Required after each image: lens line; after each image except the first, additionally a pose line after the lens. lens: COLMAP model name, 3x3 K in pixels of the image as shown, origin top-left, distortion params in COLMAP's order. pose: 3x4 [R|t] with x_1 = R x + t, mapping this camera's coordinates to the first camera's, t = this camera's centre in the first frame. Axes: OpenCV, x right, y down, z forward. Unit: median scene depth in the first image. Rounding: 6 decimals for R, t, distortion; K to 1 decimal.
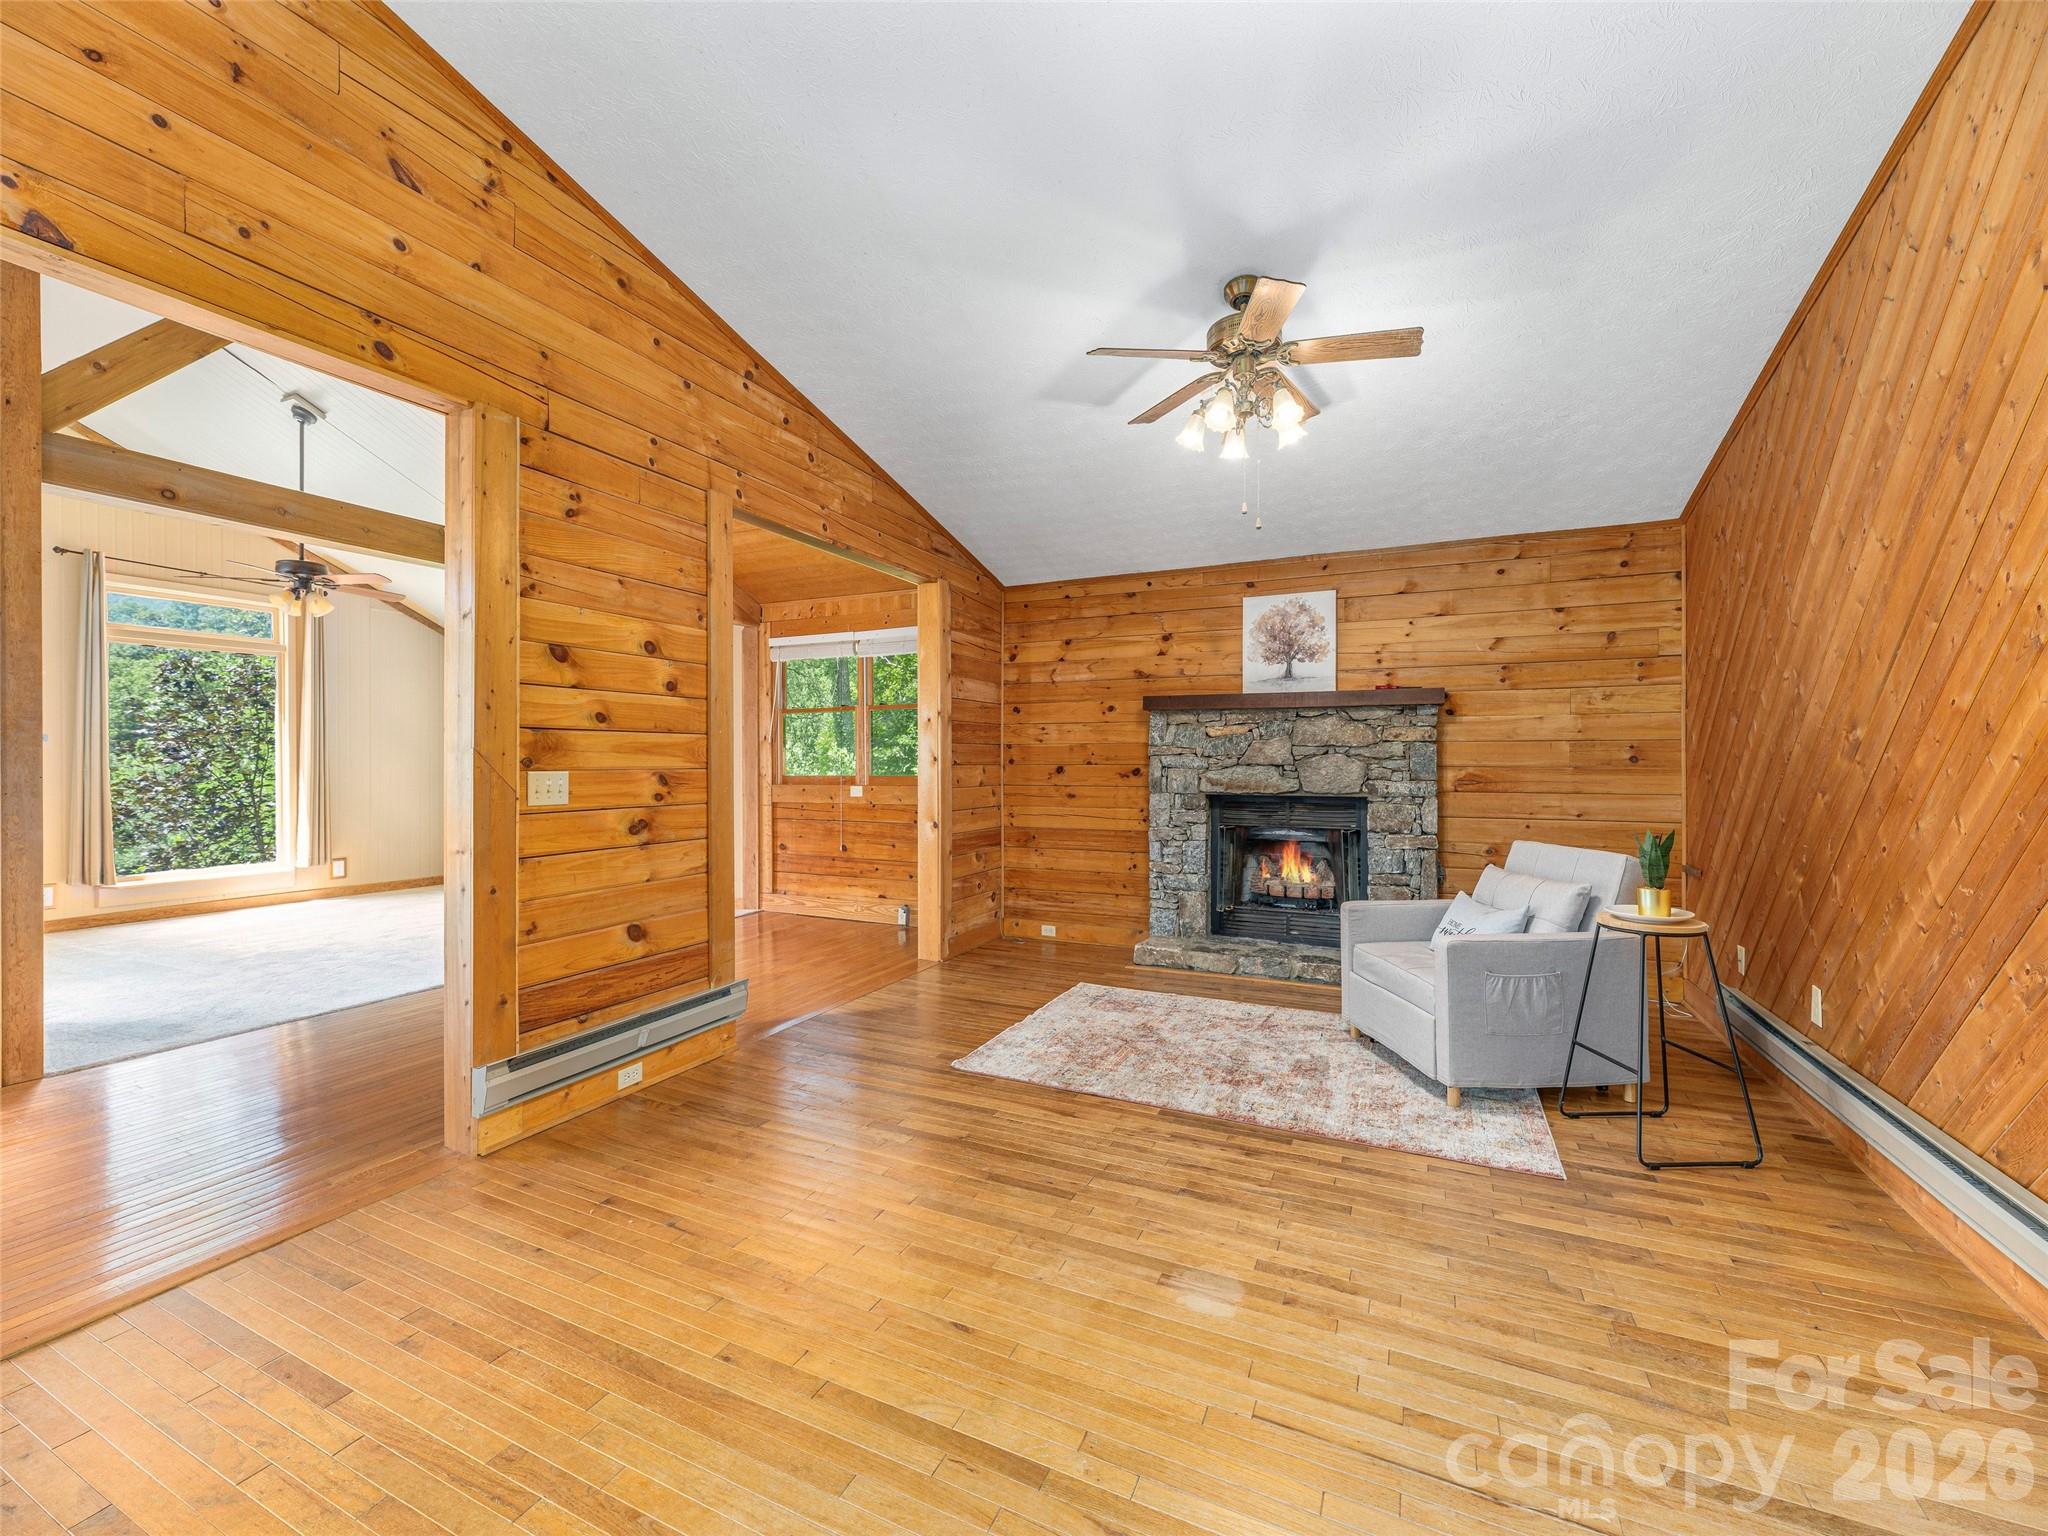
lens RADIAL K [[828.8, 0, 1006.6], [0, 828.8, 761.4], [0, 0, 1]] dist [0.000391, 0.000007]
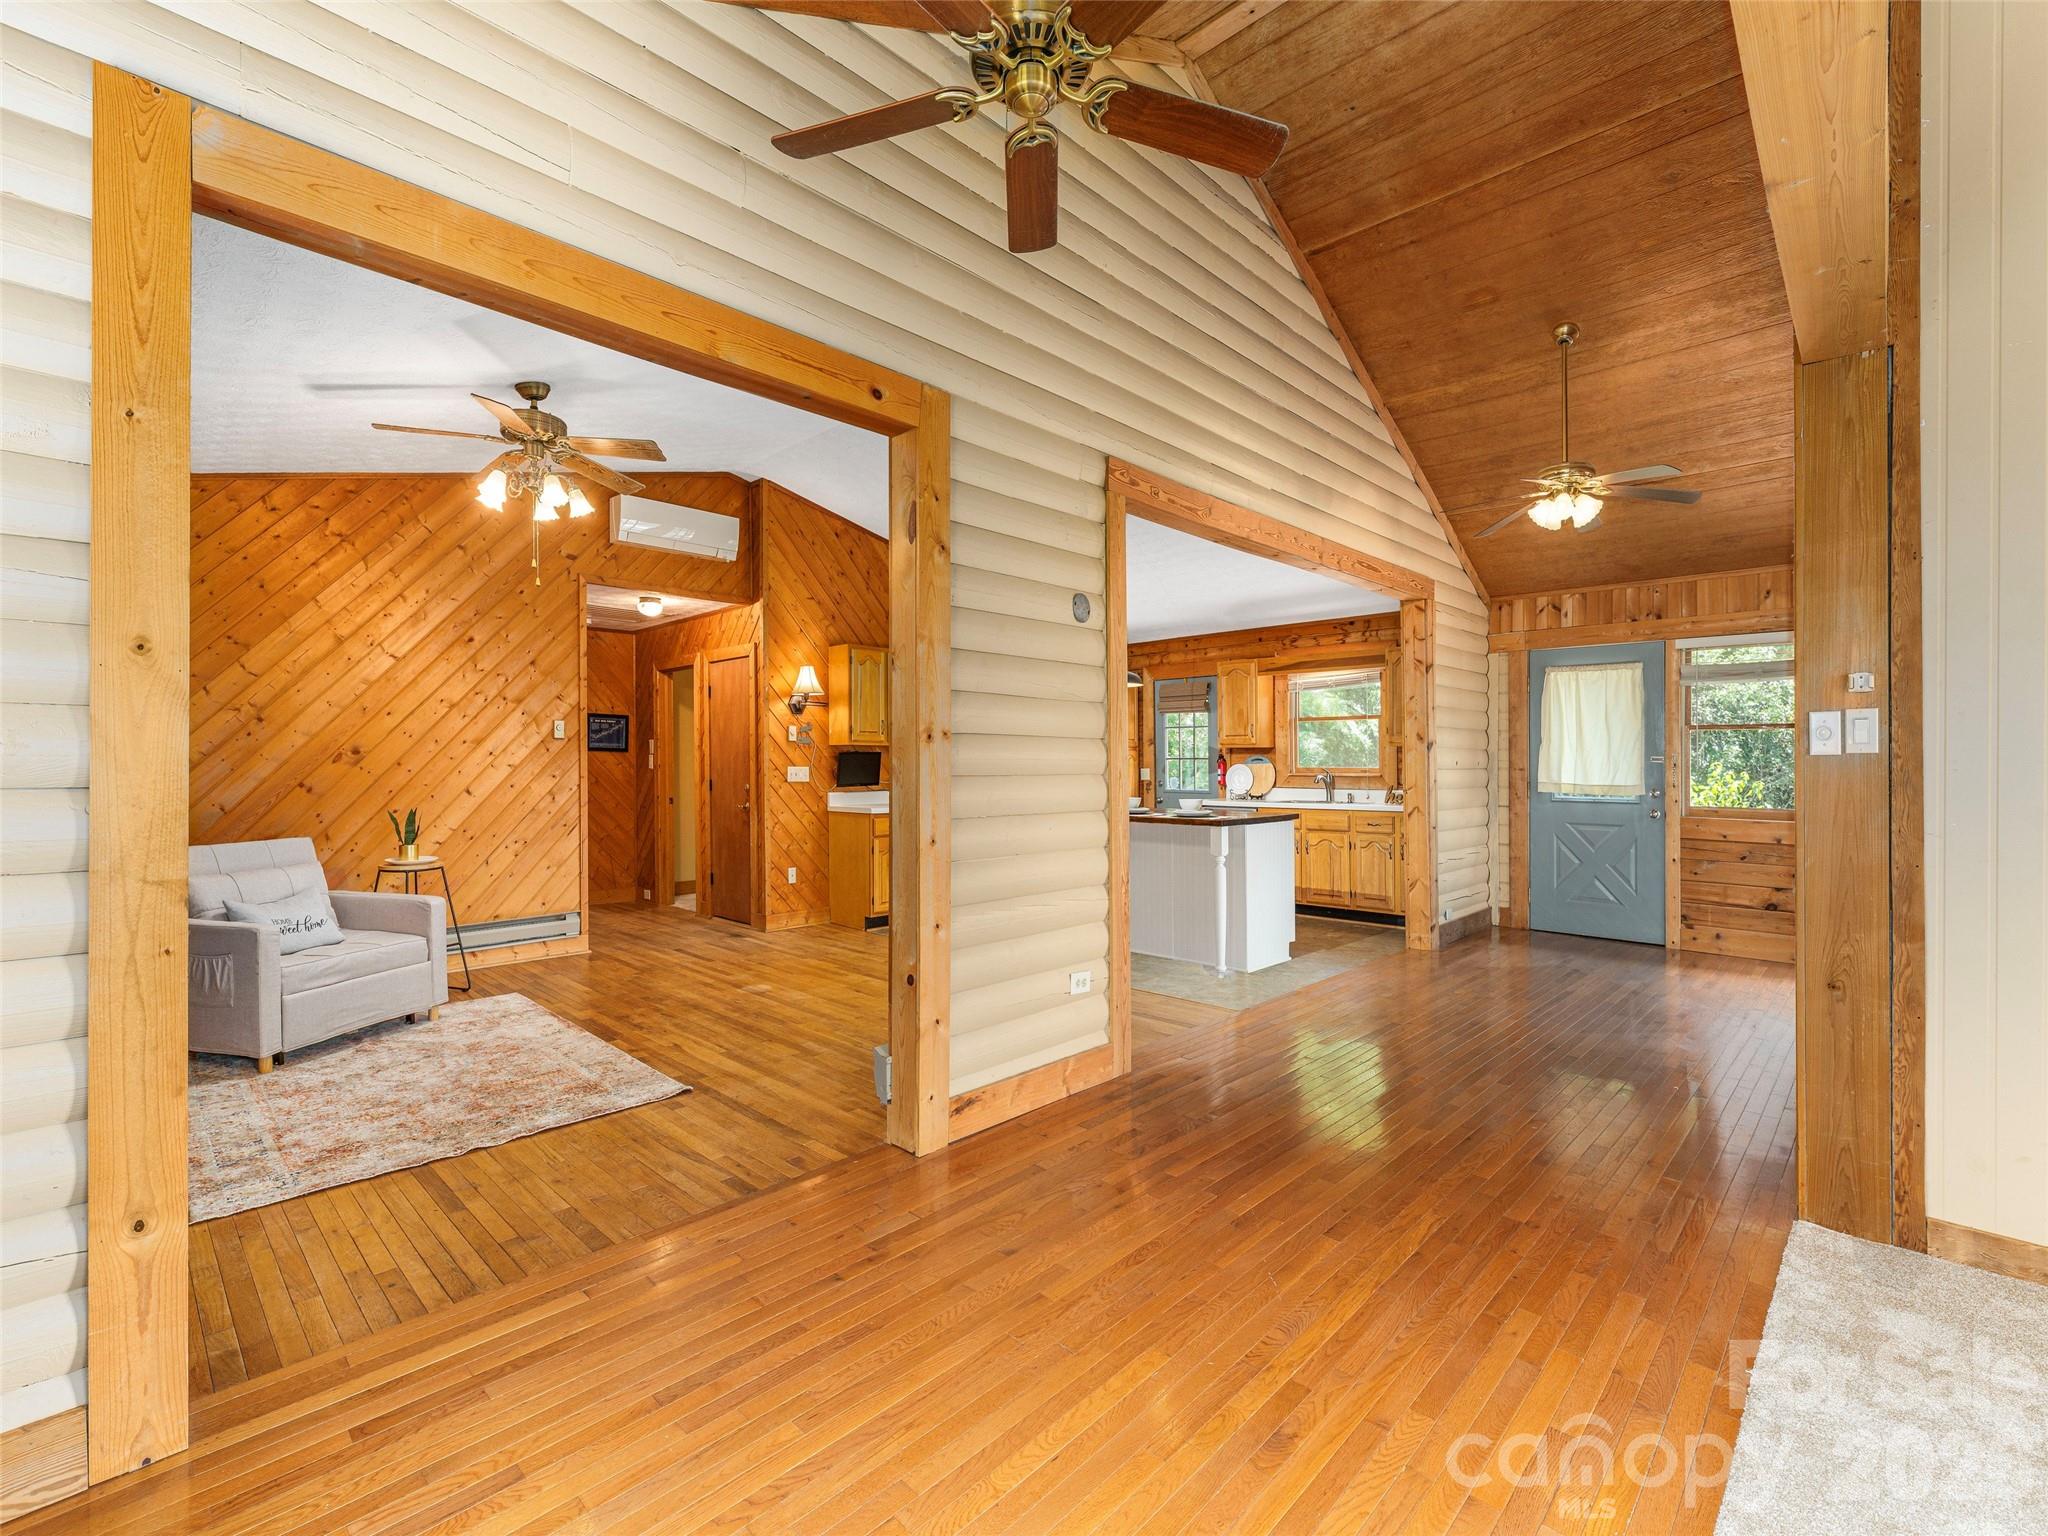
lens RADIAL K [[906.8, 0, 1029.9], [0, 906.8, 765.6], [0, 0, 1]] dist [0.002287, 0.000060]
pose [[-0.947375, -0.000153, 0.320127, -0.547218], [0.000873, 0.999995, 0.003061, -0.003784], [-0.320125, 0.003179, -0.947370, 1.320393]]
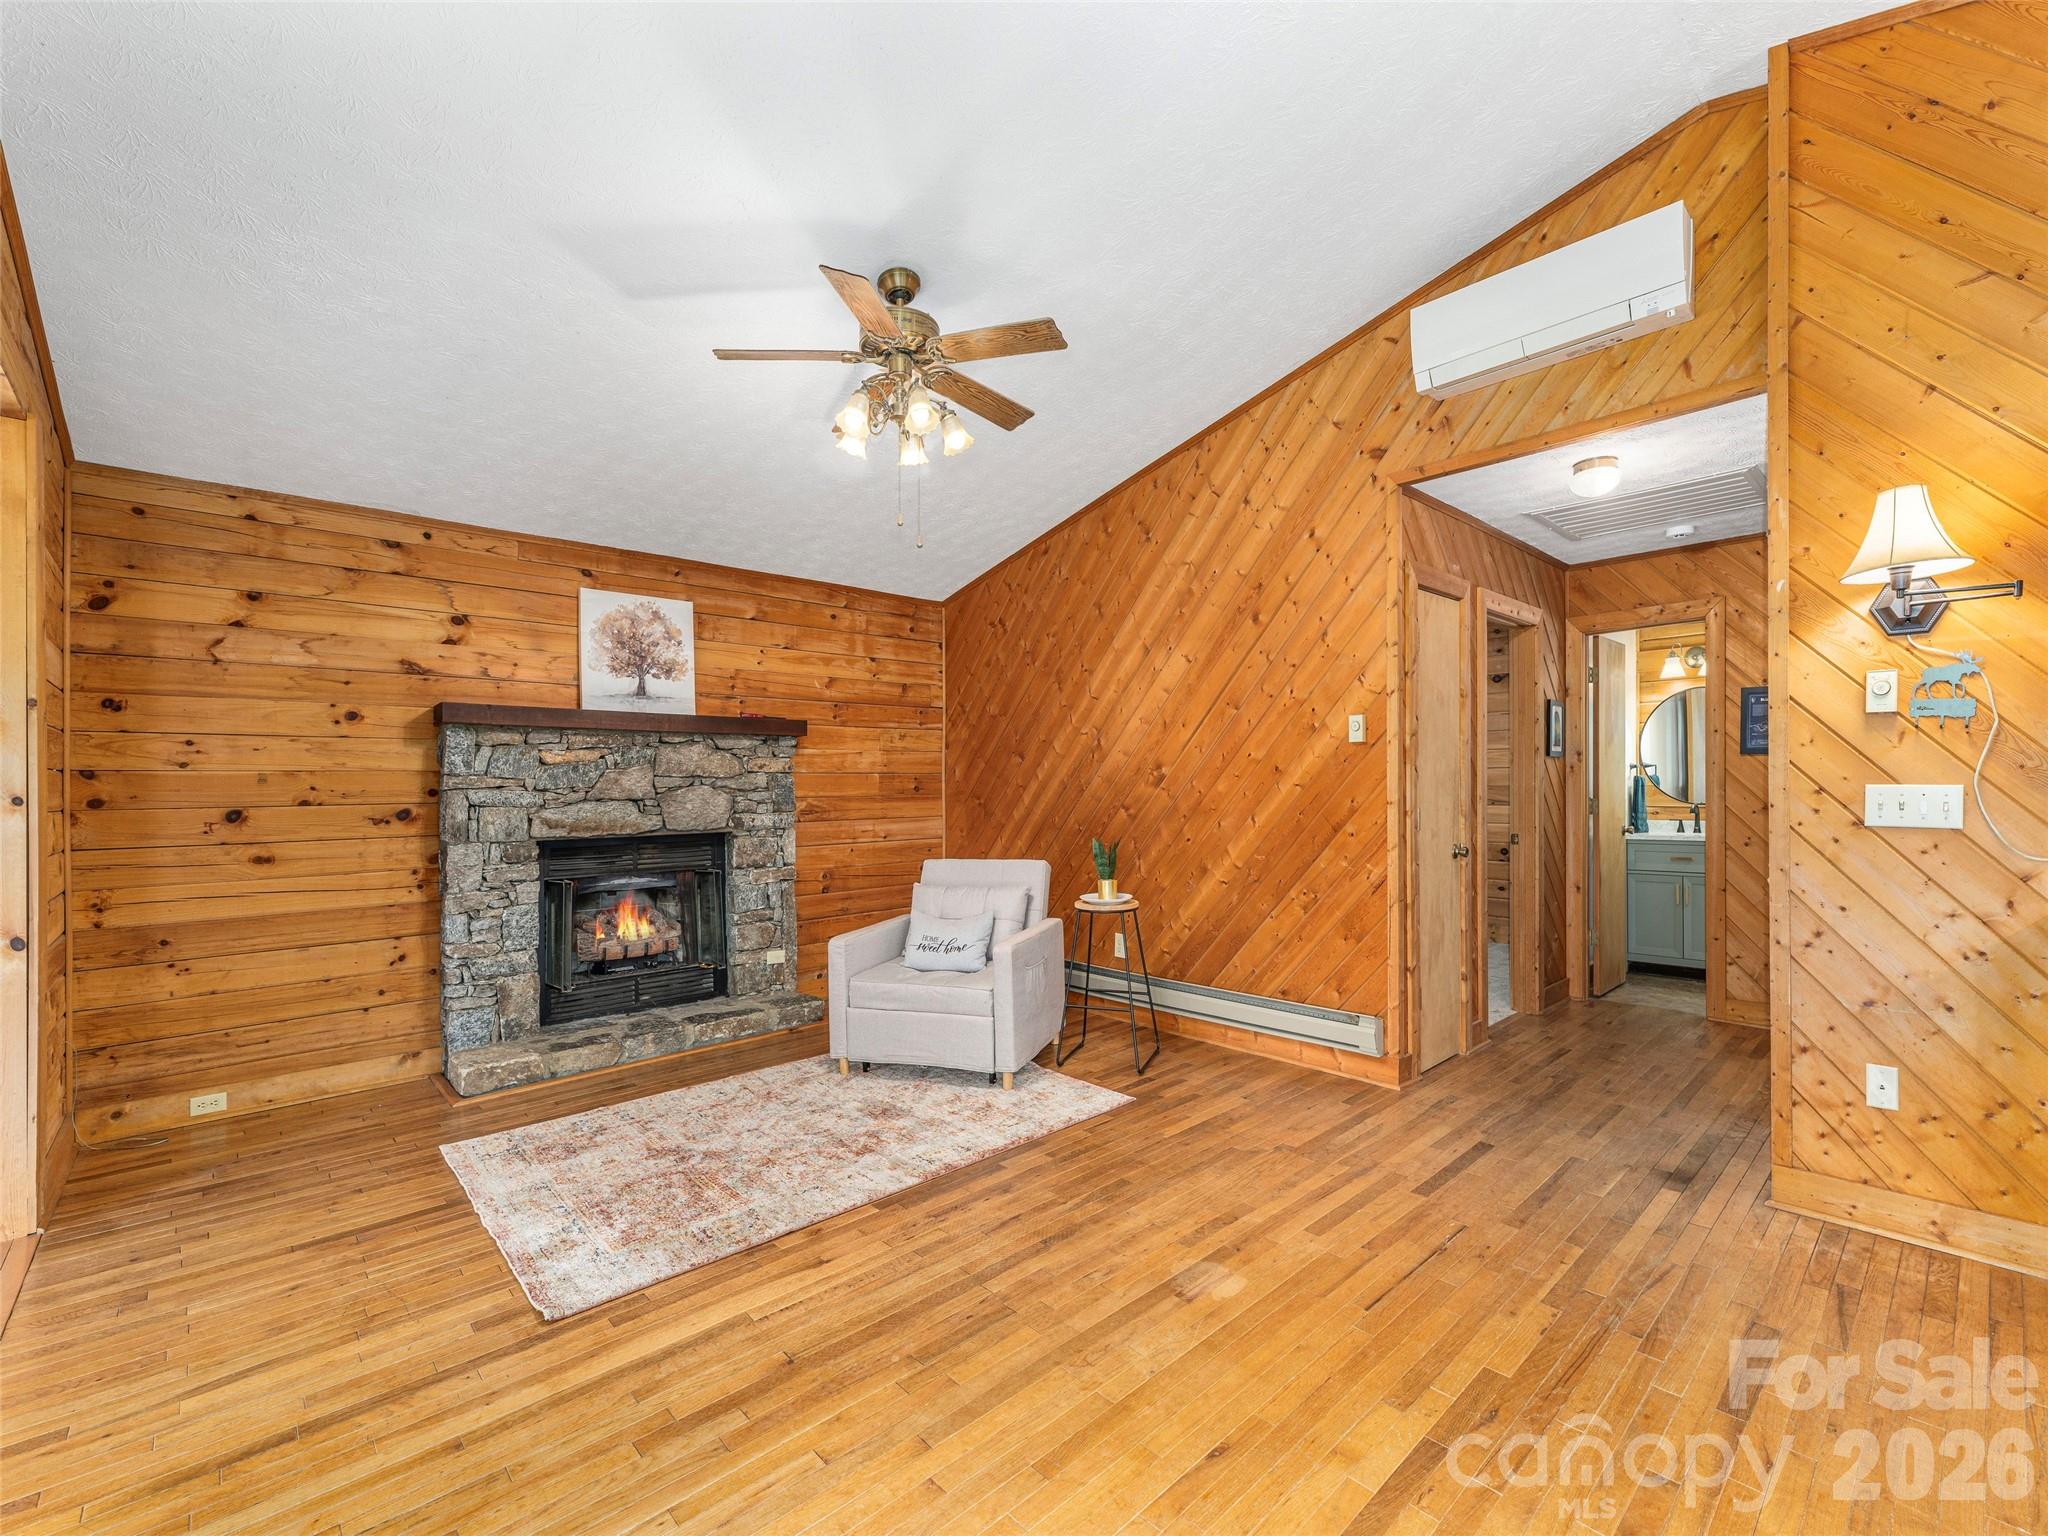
lens RADIAL K [[883.7, 0, 1050.8], [0, 883.7, 781.2], [0, 0, 1]] dist [-0.001242, -0.000122]
pose [[0.361420, 0.000197, 0.932403, -0.372562], [0.013380, 0.999896, -0.005398, -0.003603], [-0.932307, 0.014427, 0.361379, 0.314504]]
